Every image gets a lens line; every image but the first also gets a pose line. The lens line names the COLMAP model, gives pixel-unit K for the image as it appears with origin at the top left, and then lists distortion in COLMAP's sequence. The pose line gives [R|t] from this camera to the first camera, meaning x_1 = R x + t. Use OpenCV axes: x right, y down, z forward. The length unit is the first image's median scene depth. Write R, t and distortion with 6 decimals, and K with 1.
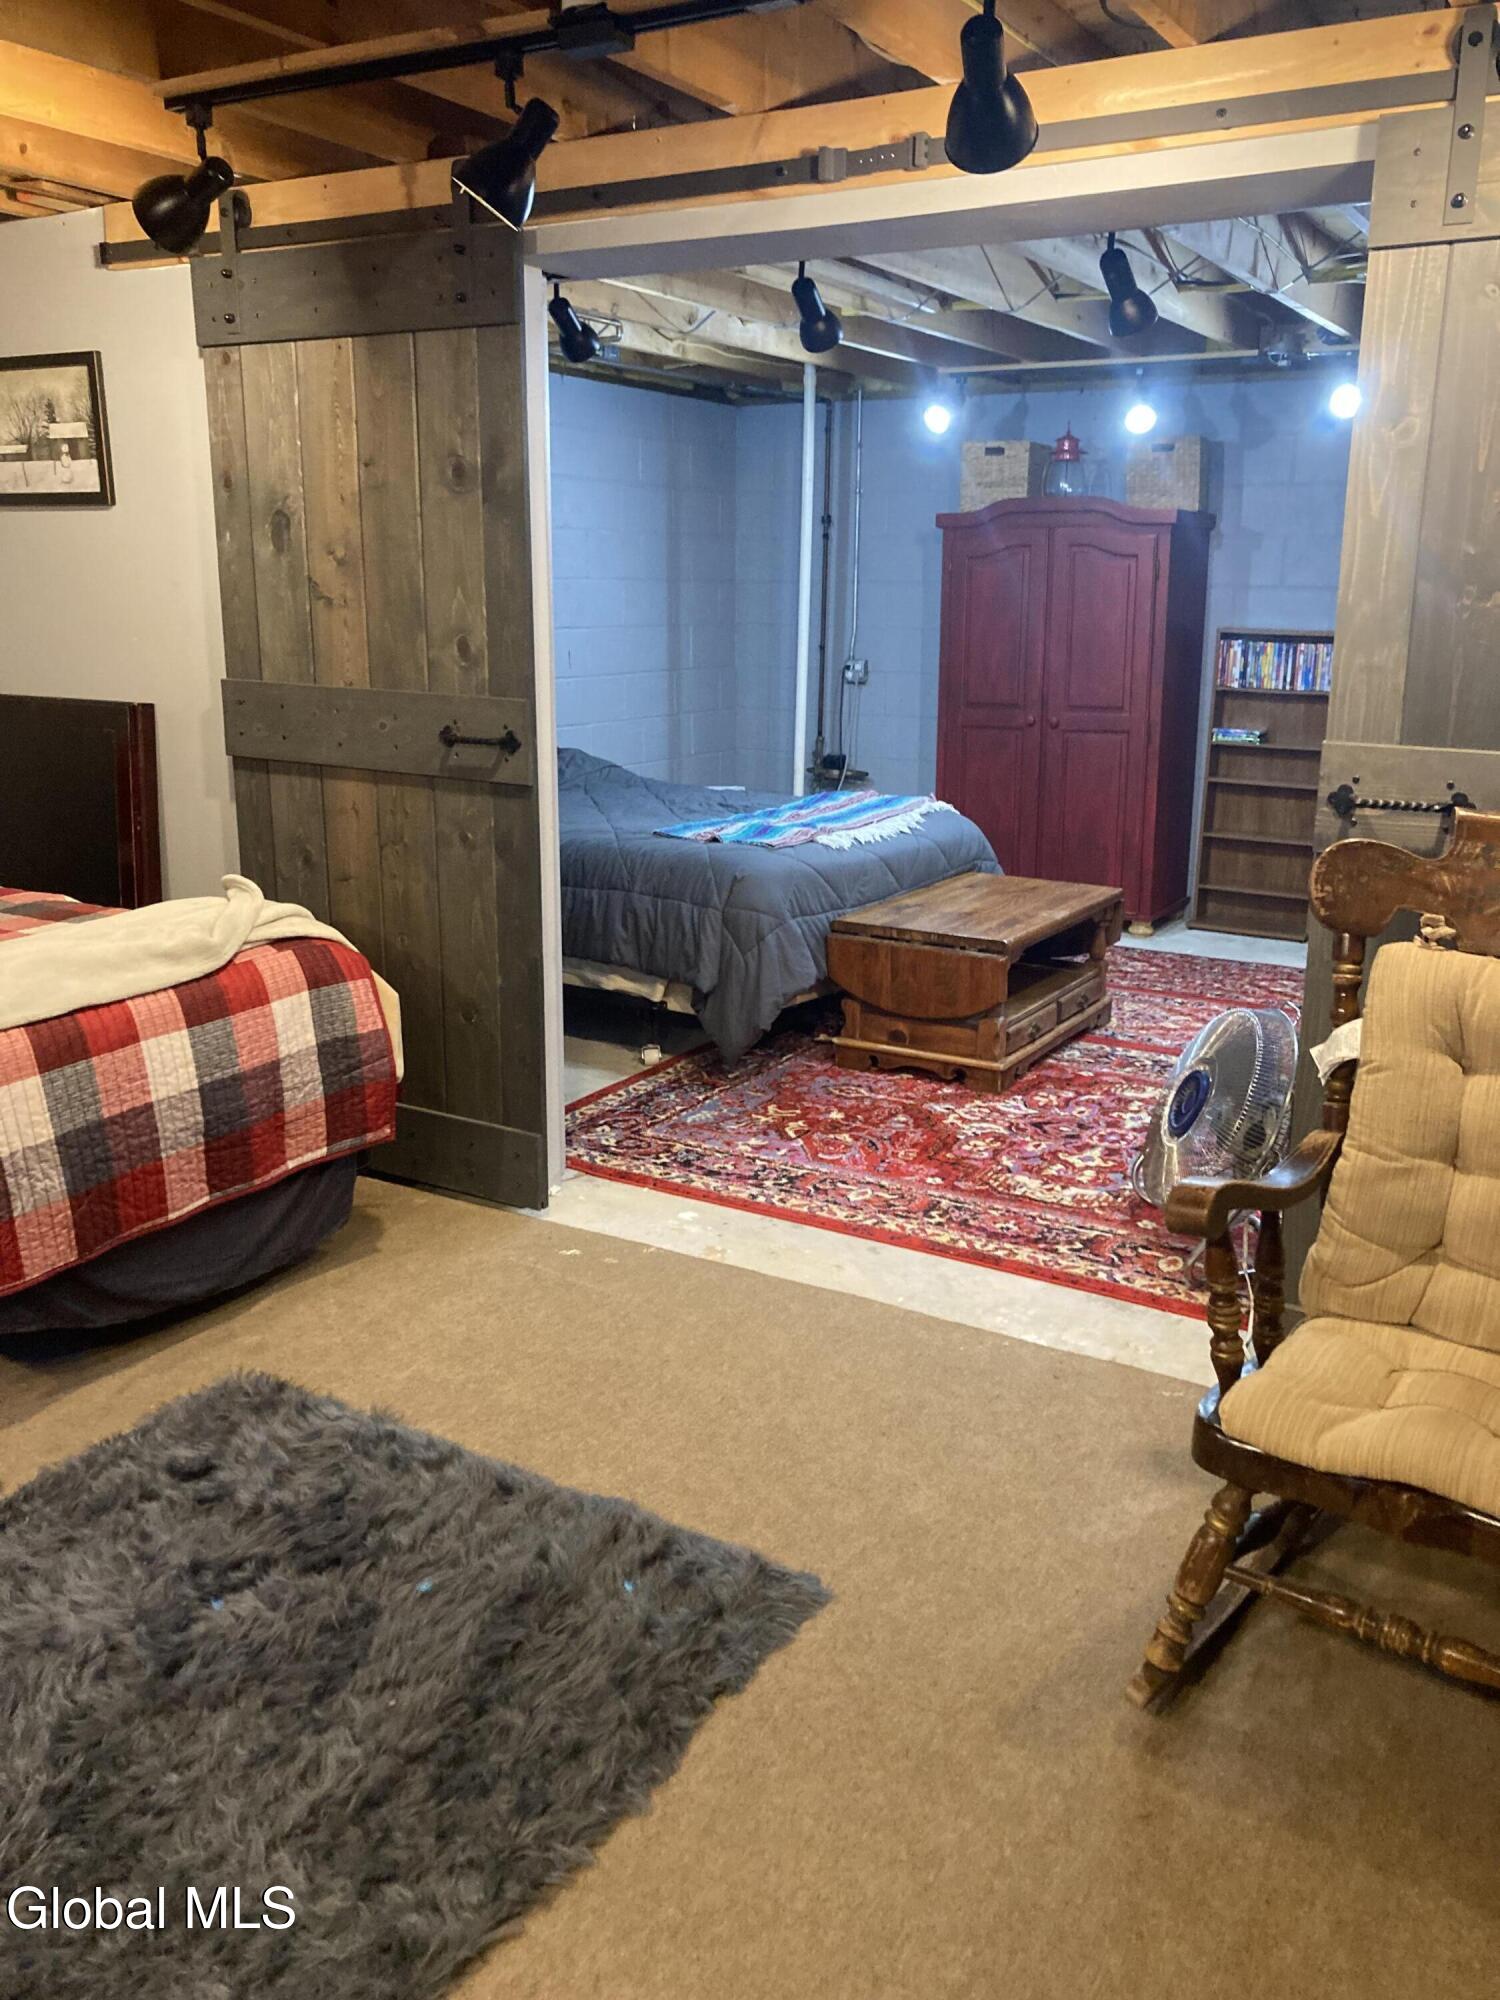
lens RADIAL K [[1624.3, 0, 750.0], [0, 1624.3, 1000.0], [0, 0, 1]] dist [0.042909, -0.040717]
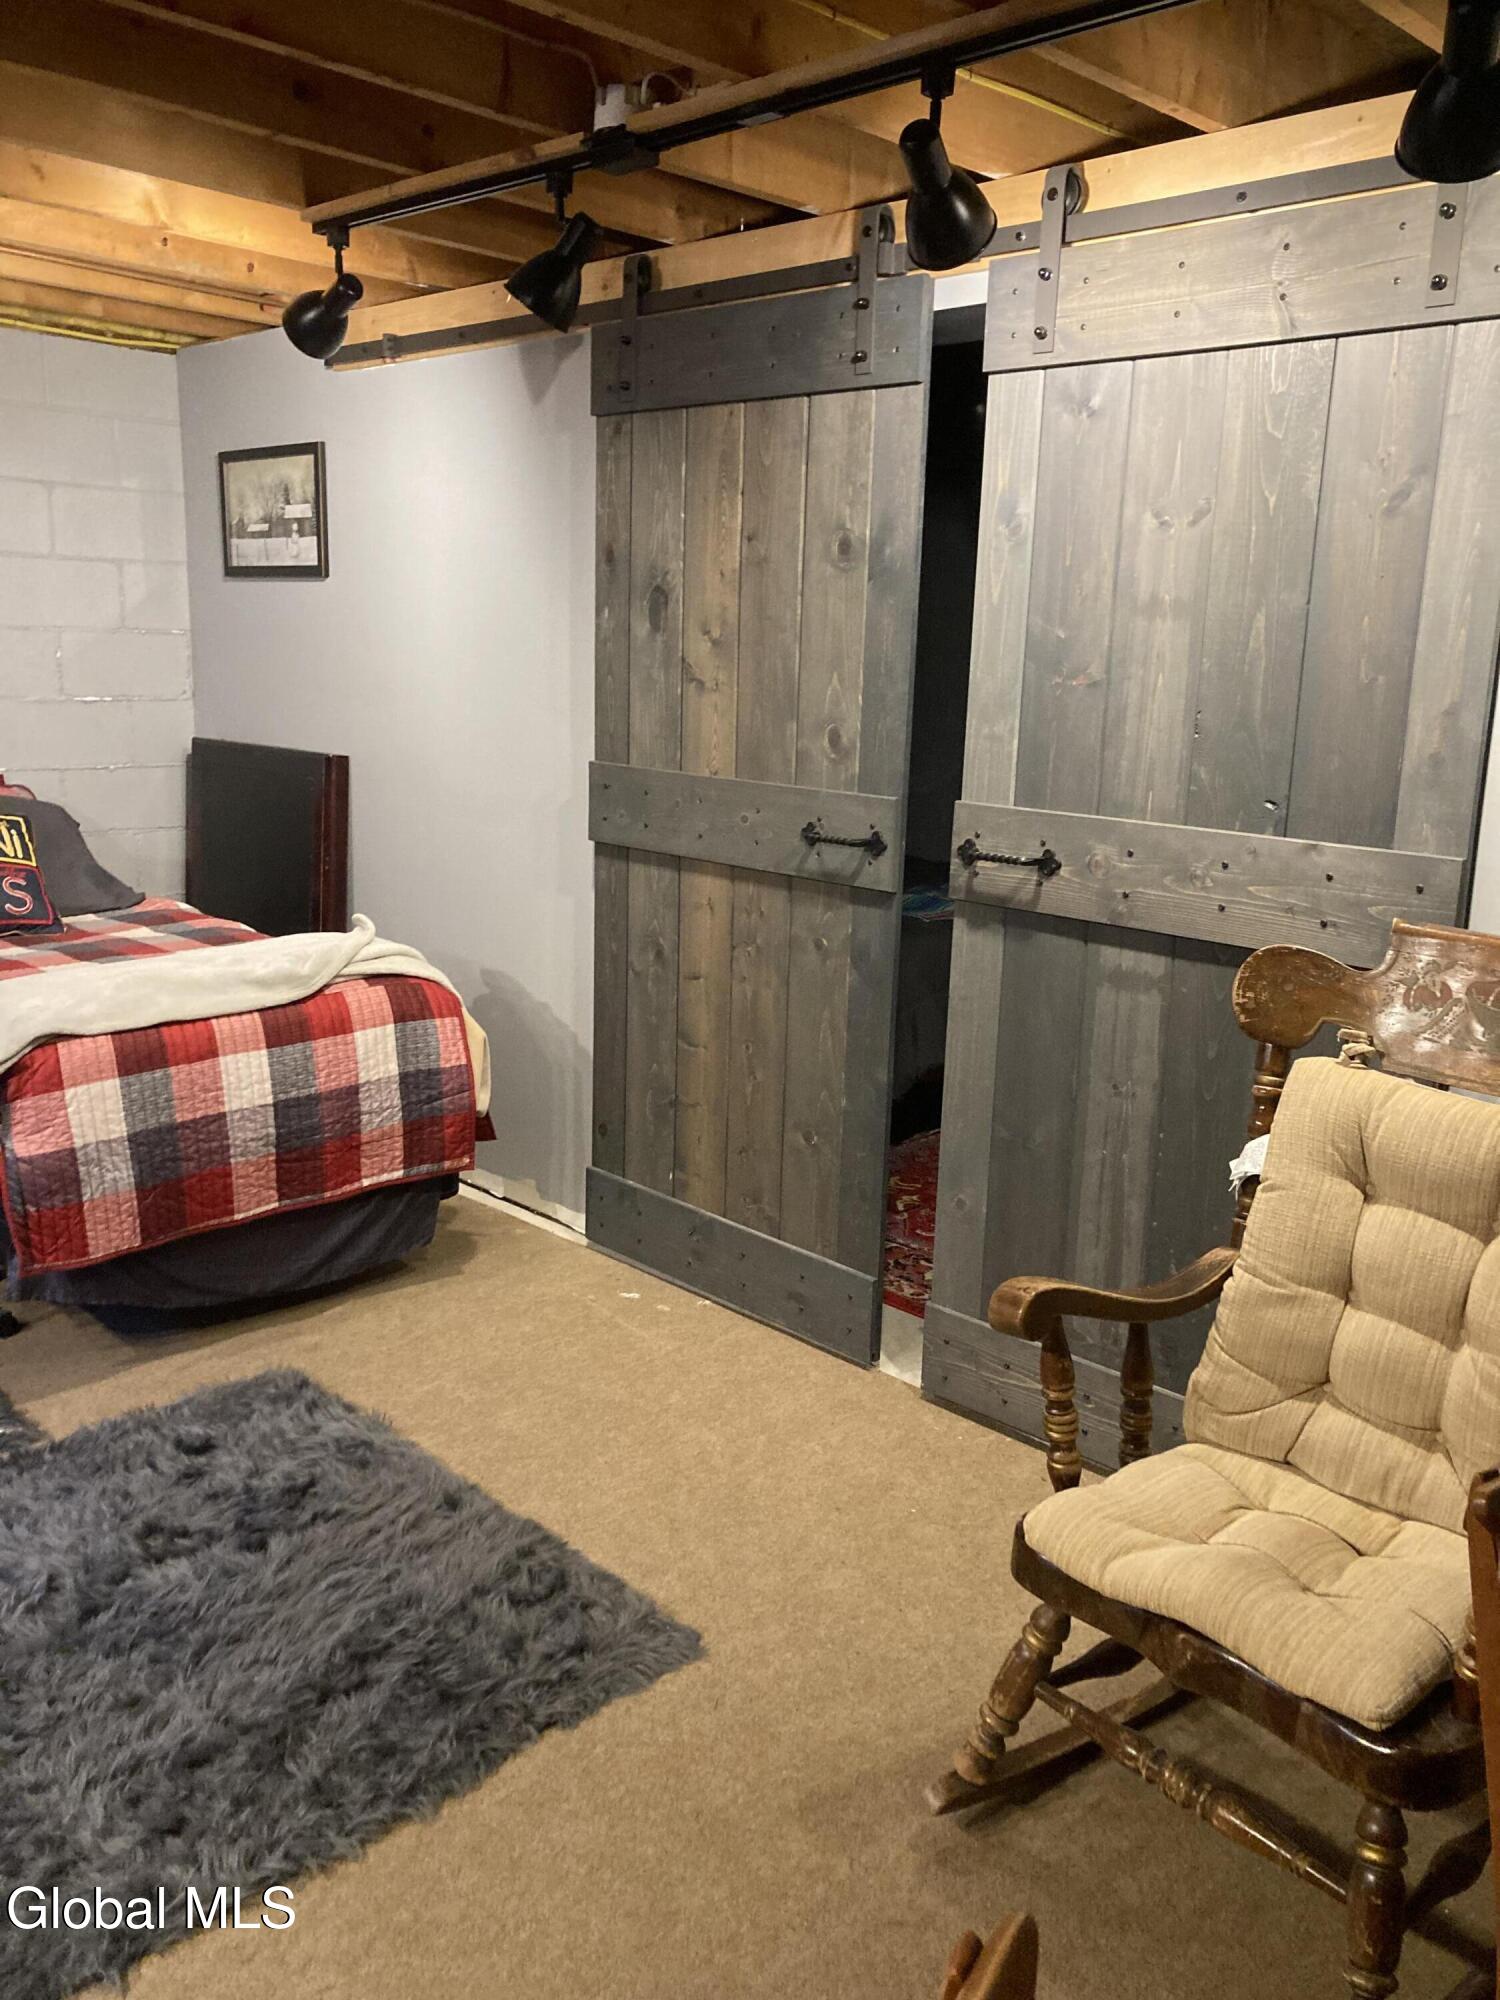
lens RADIAL K [[1629.6, 0, 731.1], [0, 1629.6, 1005.3], [0, 0, 1]] dist [0.031711, -0.005748]
pose [[0.967553, 0.073594, -0.241713, 0.207992], [-0.081915, 0.996337, -0.024545, -0.009757], [0.239021, 0.043548, 0.970037, -0.000613]]
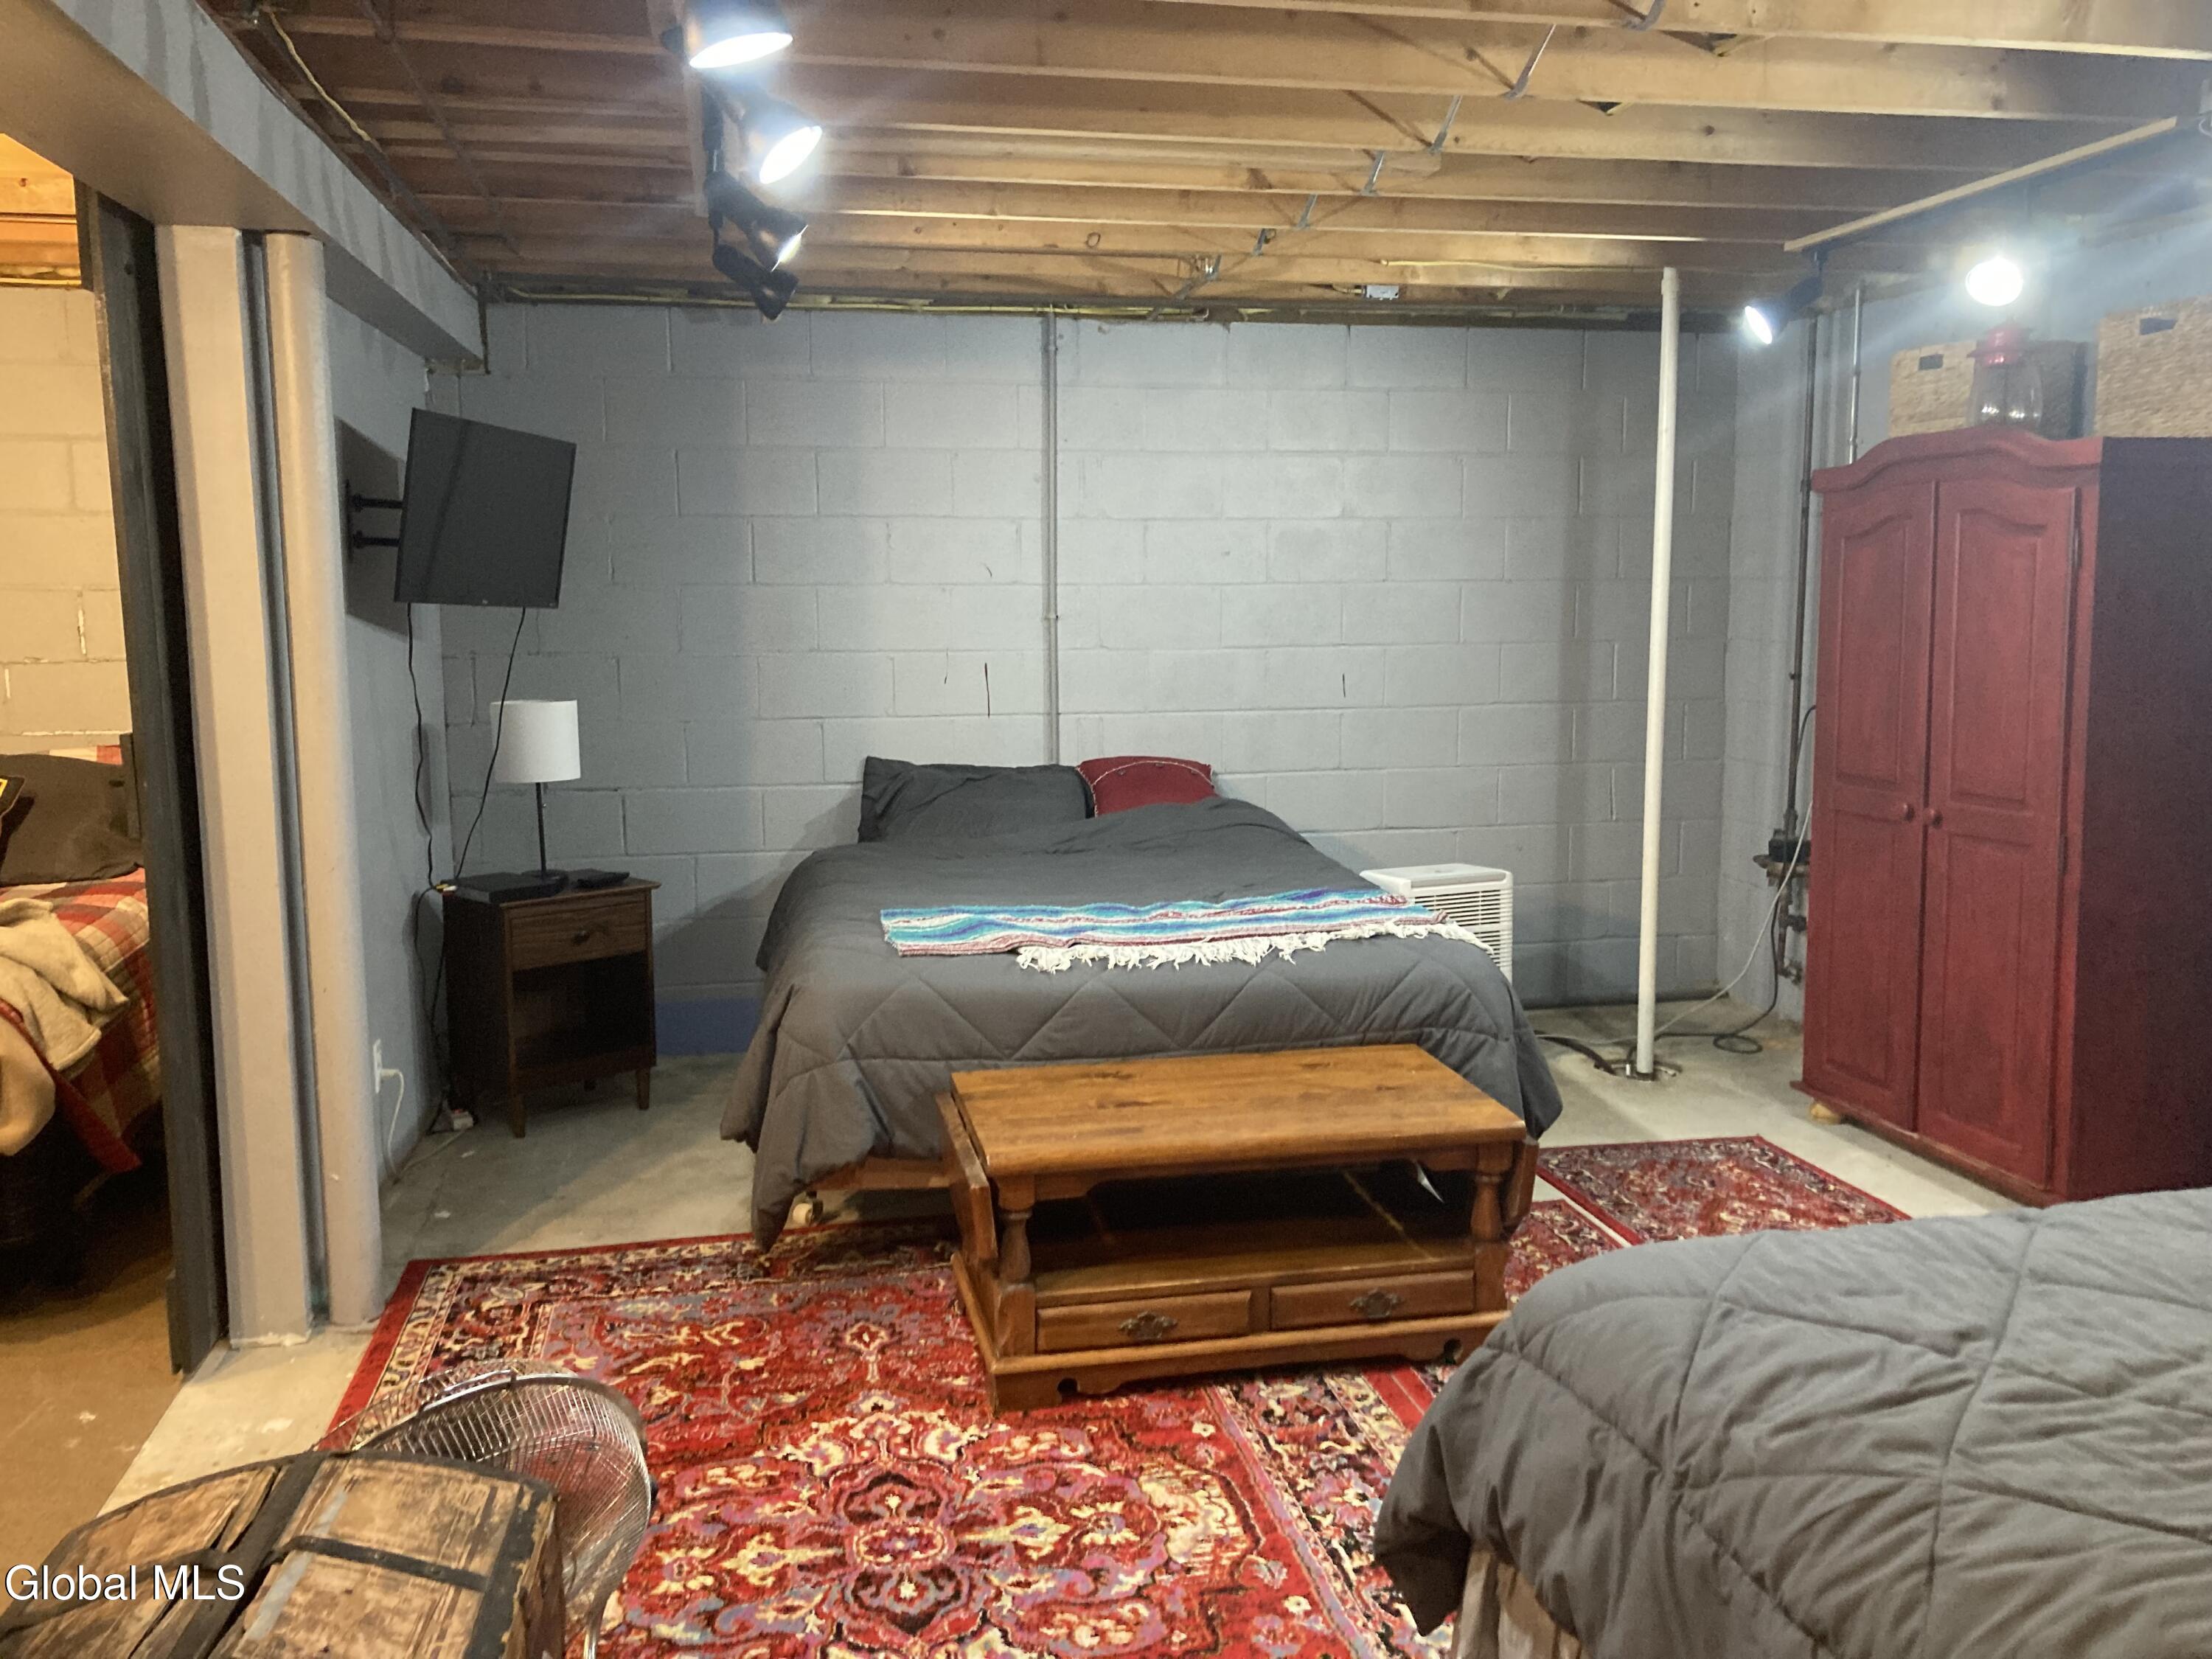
lens RADIAL K [[1815.1, 0, 1163.0], [0, 1815.1, 828.8], [0, 0, 1]] dist [-0.002344, 0.007045]
pose [[0.687401, 0.086949, -0.721054, 0.947847], [-0.169997, 0.984491, -0.043347, -0.195143], [0.706102, 0.152374, 0.691521, 0.783019]]
